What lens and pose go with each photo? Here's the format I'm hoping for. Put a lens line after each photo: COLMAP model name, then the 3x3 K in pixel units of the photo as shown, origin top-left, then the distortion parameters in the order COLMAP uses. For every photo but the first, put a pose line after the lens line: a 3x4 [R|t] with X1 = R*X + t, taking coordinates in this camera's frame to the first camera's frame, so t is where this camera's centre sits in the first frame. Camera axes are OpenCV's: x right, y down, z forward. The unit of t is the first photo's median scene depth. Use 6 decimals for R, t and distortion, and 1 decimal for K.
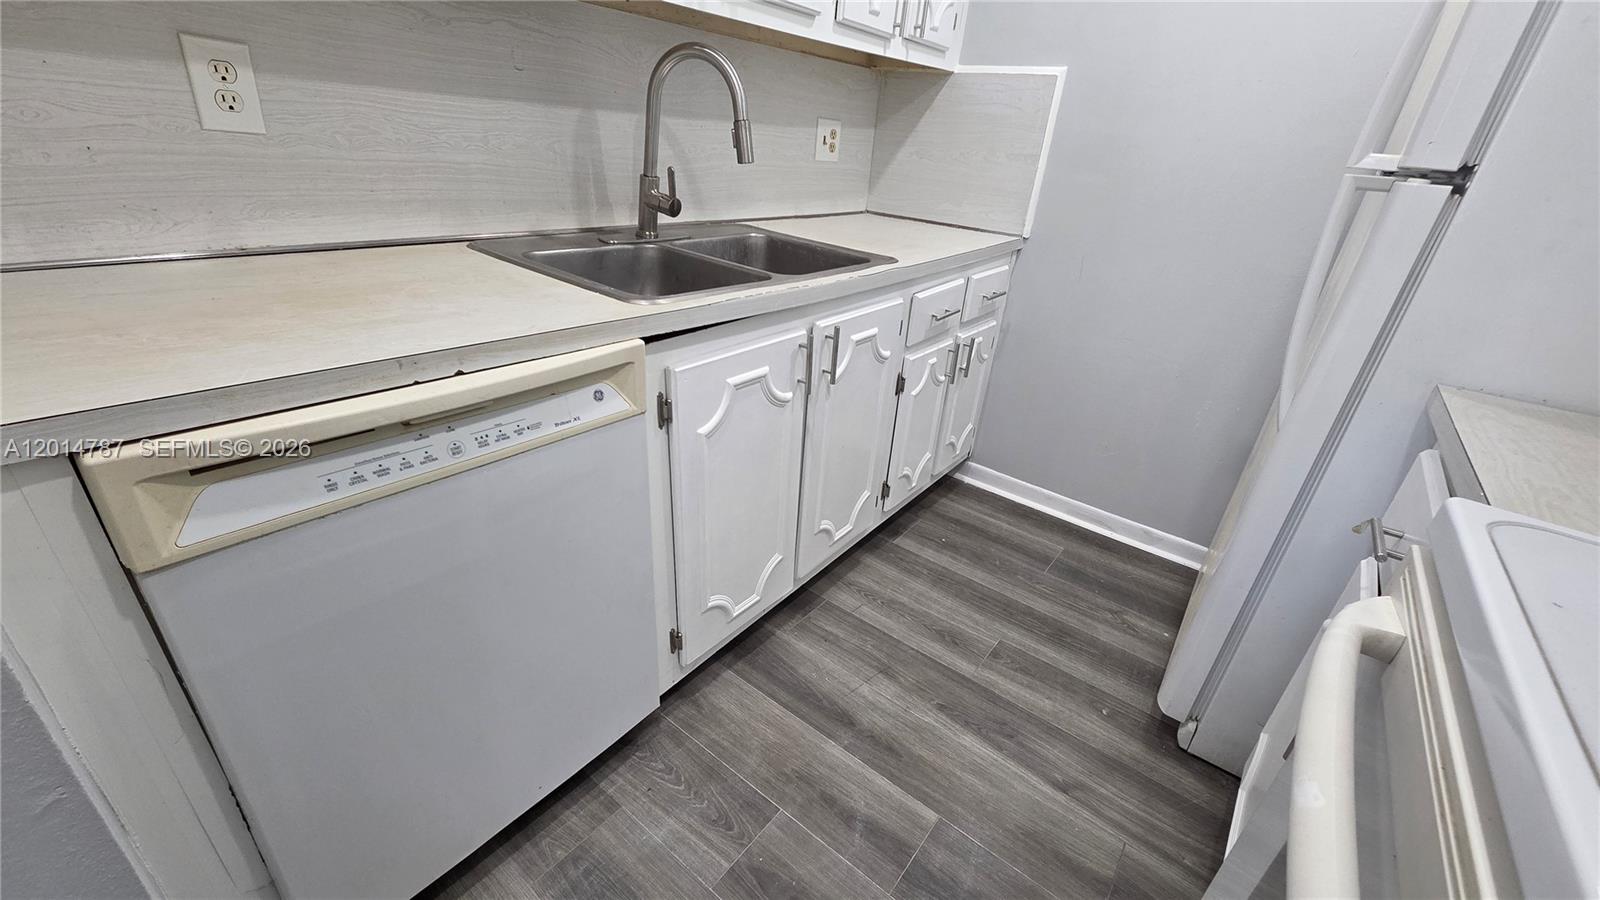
lens RADIAL K [[654.4, 0, 802.6], [0, 654.4, 462.7], [0, 0, 1]] dist [0.008341, -0.000609]
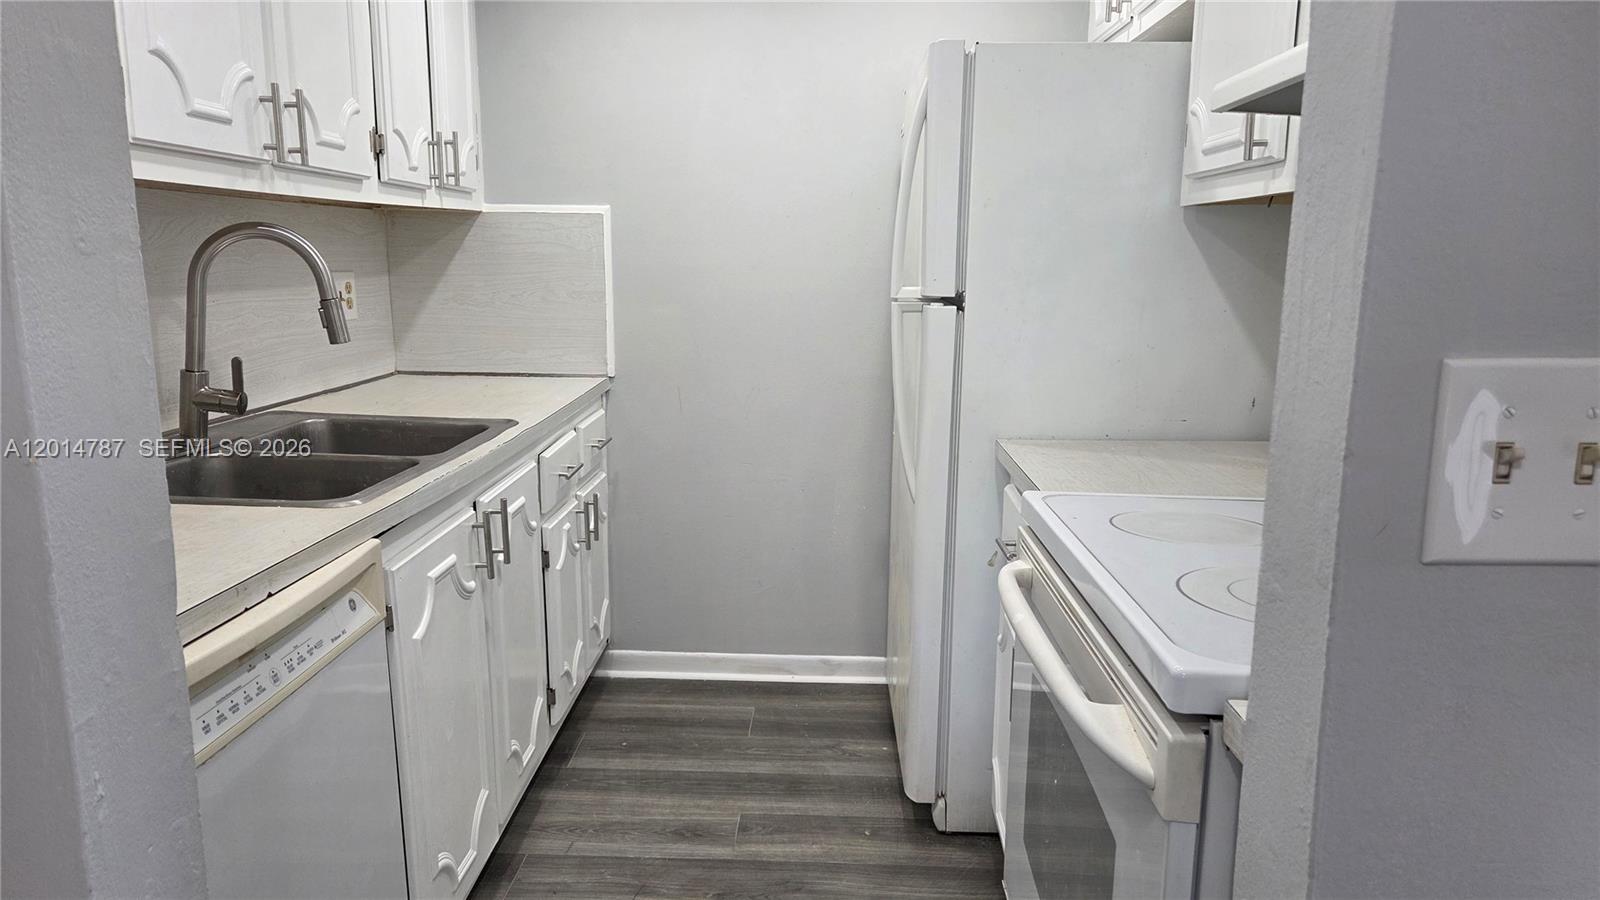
lens RADIAL K [[1070.2, 0, 790.8], [0, 1070.2, 455.1], [0, 0, 1]] dist [0.089600, -0.064302]
pose [[0.817810, -0.178198, 0.547204, -0.330399], [0.309856, 0.937605, -0.157754, 0.071399], [-0.484949, 0.298567, 0.821999, -0.332387]]
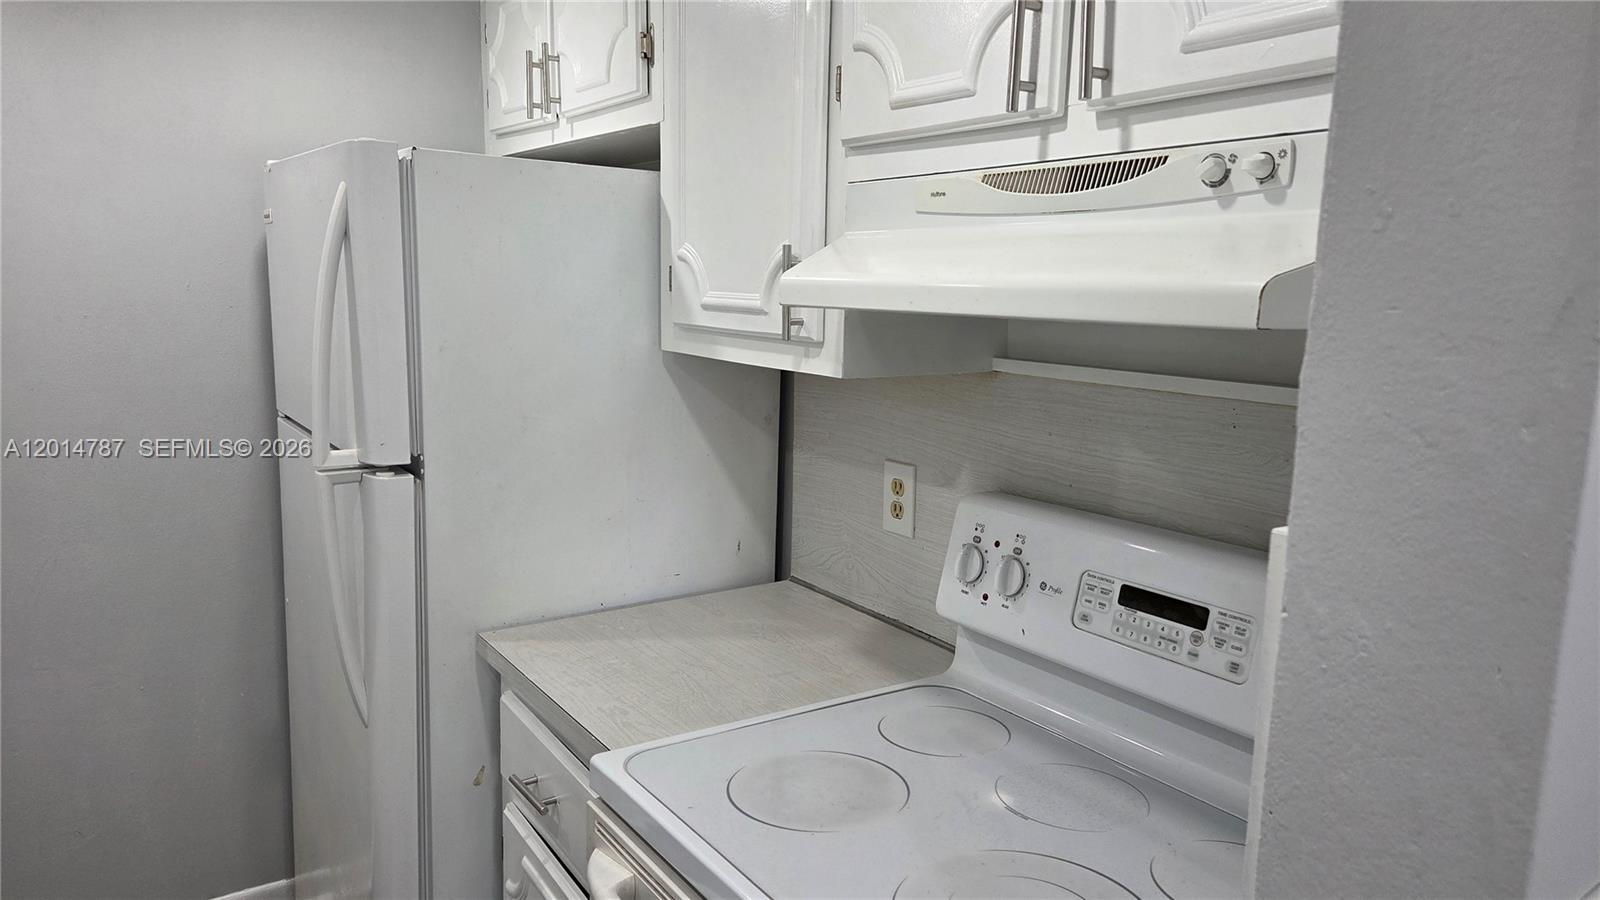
lens RADIAL K [[1070.2, 0, 790.8], [0, 1070.2, 455.1], [0, 0, 1]] dist [0.089600, -0.064302]
pose [[0.321436, -0.227451, 0.919209, -0.245868], [0.428340, 0.900658, 0.073075, -0.162025], [-0.844514, 0.370245, 0.386930, -0.130647]]
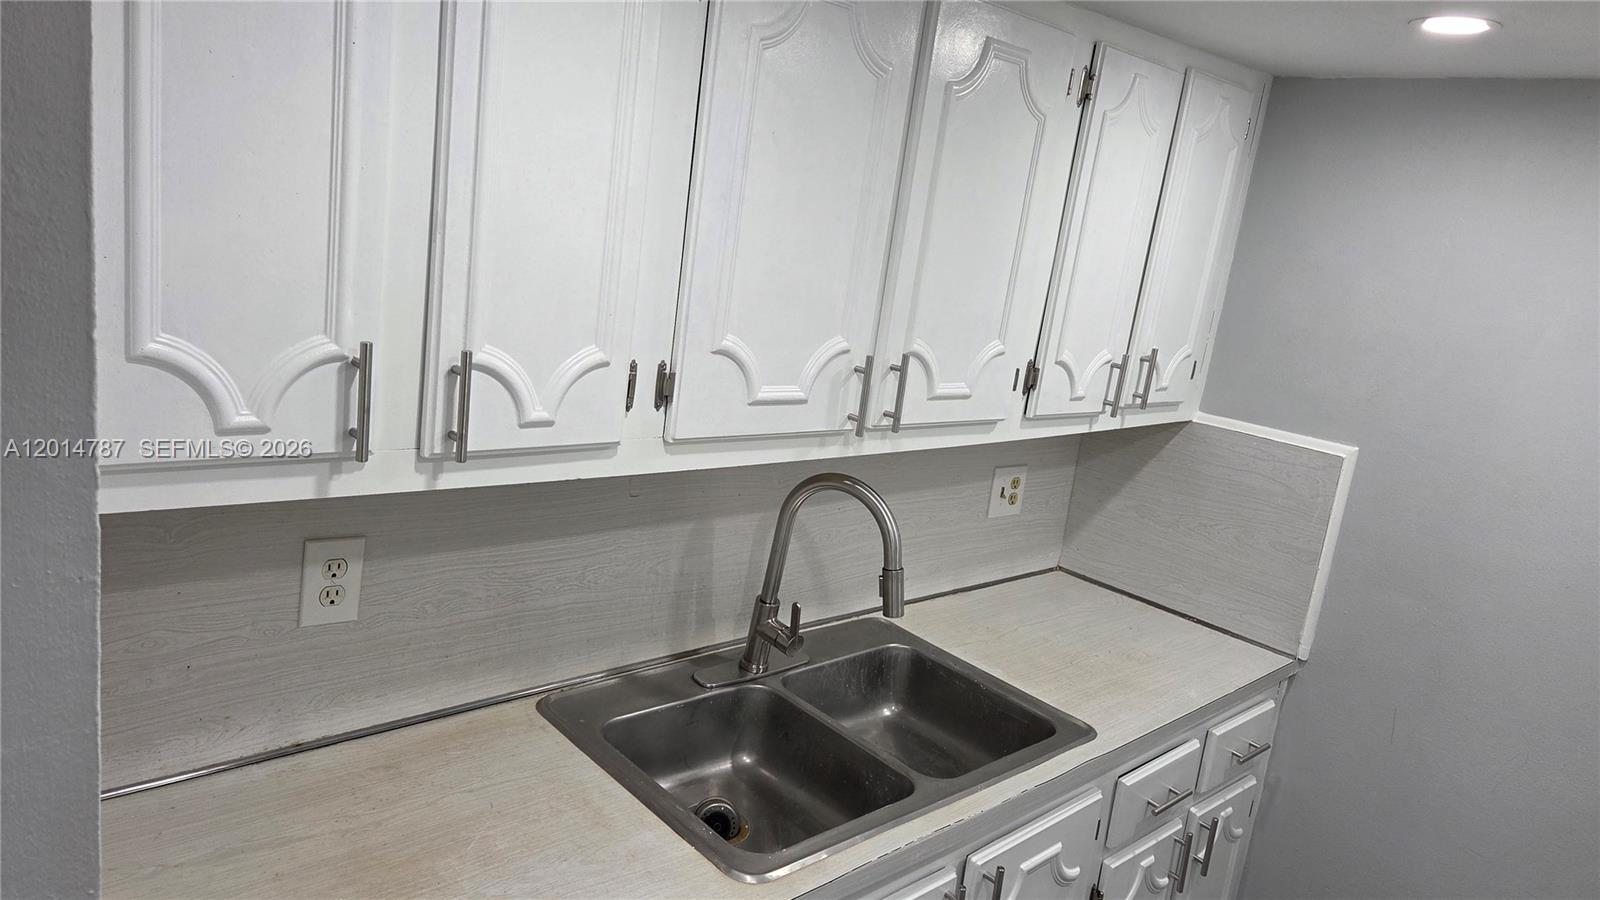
lens RADIAL K [[1070.2, 0, 790.8], [0, 1070.2, 455.1], [0, 0, 1]] dist [0.089600, -0.064302]
pose [[0.984481, 0.079033, -0.156685, -0.017781], [-0.117347, 0.960347, -0.252909, -0.245397], [0.130484, 0.267371, 0.954718, -0.223827]]
